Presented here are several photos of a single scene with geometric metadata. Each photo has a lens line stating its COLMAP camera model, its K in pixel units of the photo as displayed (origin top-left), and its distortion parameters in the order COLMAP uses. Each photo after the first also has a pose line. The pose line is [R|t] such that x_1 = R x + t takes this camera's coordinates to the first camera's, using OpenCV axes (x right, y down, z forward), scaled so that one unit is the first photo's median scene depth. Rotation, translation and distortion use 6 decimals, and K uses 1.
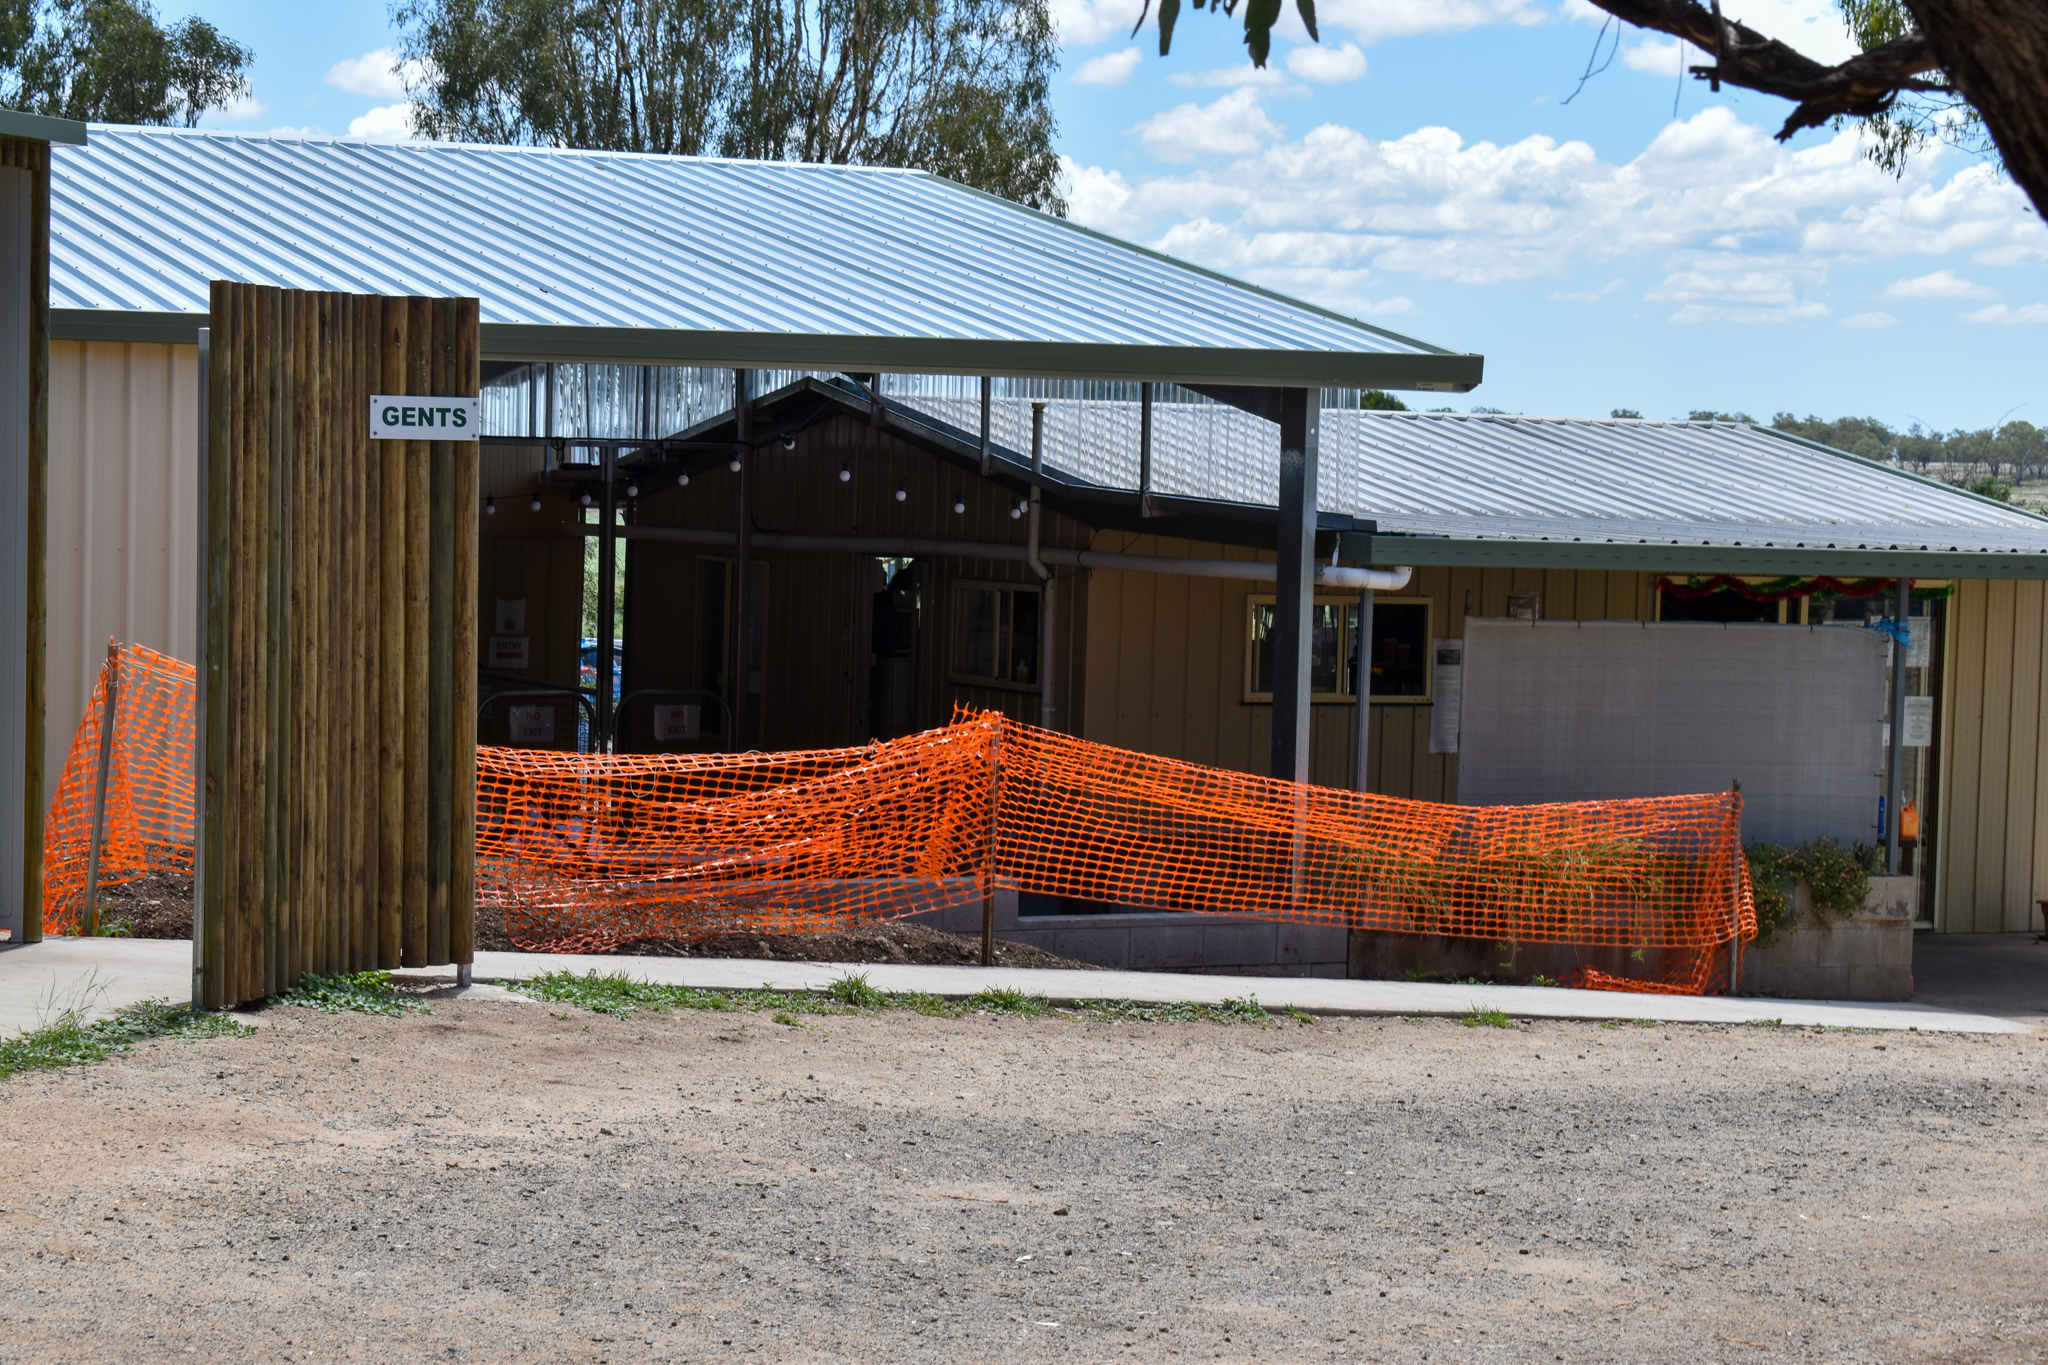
lens RADIAL K [[4806.3, 0, 1024.3], [0, 4806.3, 745.4], [0, 0, 1]] dist [0.134836, -0.298997]
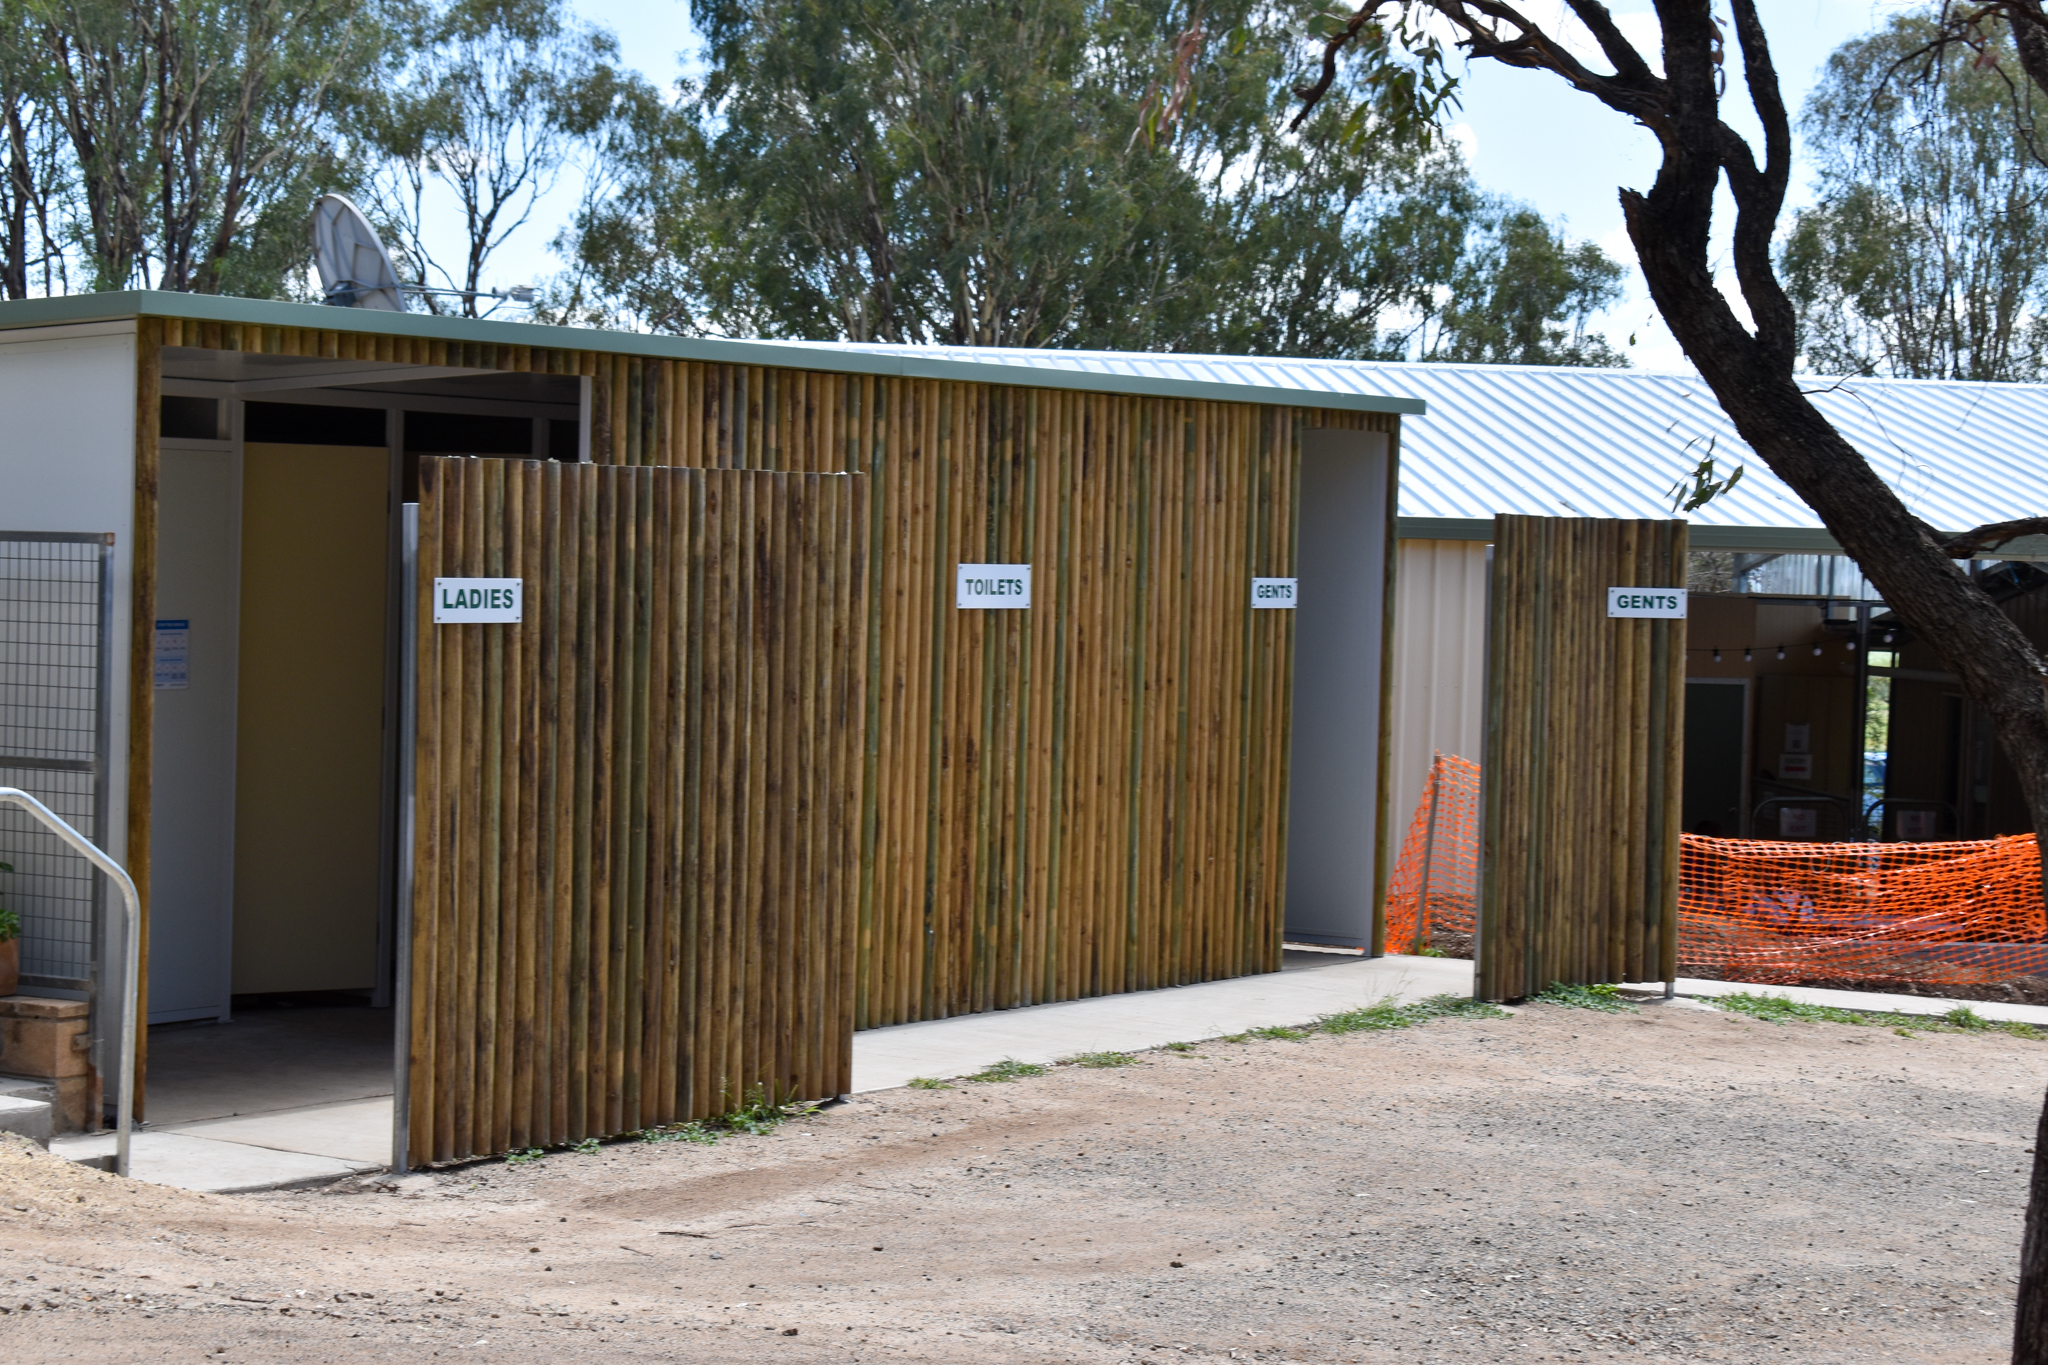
lens RADIAL K [[4232.6, 0, 1024.0], [0, 4232.6, 682.5], [0, 0, 1]] dist [-0.003750, -0.033348]
pose [[0.953212, 0.014583, -0.301952, 0.081528], [-0.026182, 0.999065, -0.034401, 0.004613], [0.301168, 0.040697, 0.952702, -0.267369]]
